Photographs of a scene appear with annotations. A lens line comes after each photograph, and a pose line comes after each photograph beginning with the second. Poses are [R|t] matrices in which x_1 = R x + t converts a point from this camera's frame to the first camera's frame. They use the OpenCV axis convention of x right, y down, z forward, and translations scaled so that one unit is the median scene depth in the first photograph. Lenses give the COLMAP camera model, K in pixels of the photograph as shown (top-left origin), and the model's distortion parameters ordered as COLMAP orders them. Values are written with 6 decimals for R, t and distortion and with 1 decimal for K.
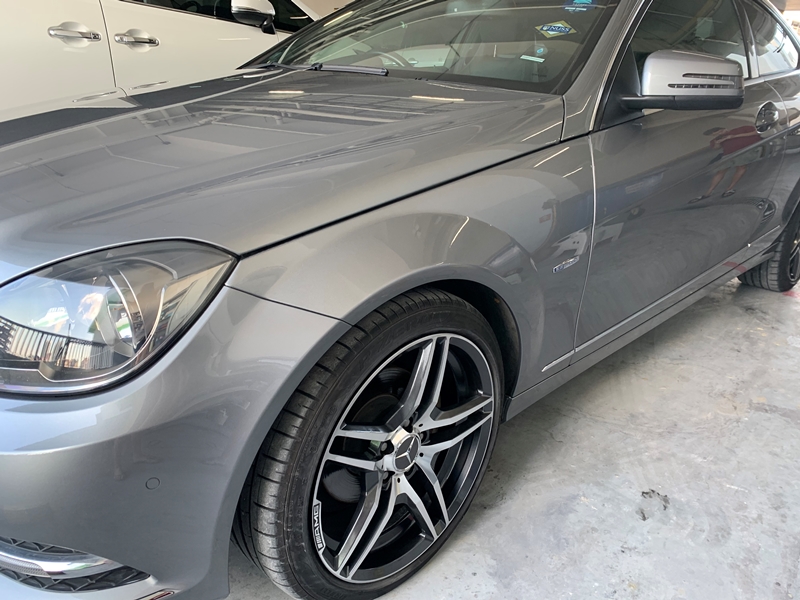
lens RADIAL K [[601.8, 0, 401.6], [0, 601.8, 303.1], [0, 0, 1]] dist [-0.001296, -0.009482]
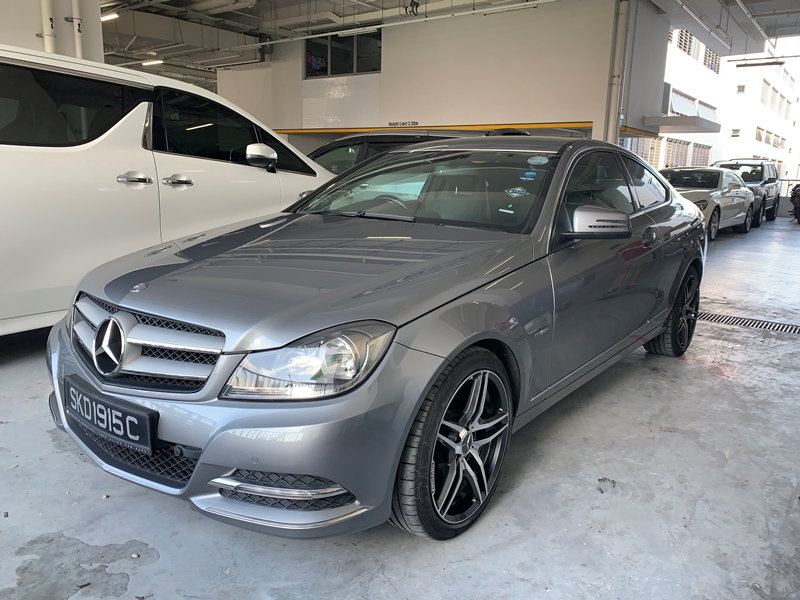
lens RADIAL K [[601.8, 0, 397.6], [0, 601.8, 298.7], [0, 0, 1]] dist [-0.001296, -0.009482]
pose [[0.992644, -0.030882, 0.117066, -0.300151], [0.050413, 0.984539, -0.167753, 0.097804], [-0.110075, 0.172421, 0.978854, -0.577258]]
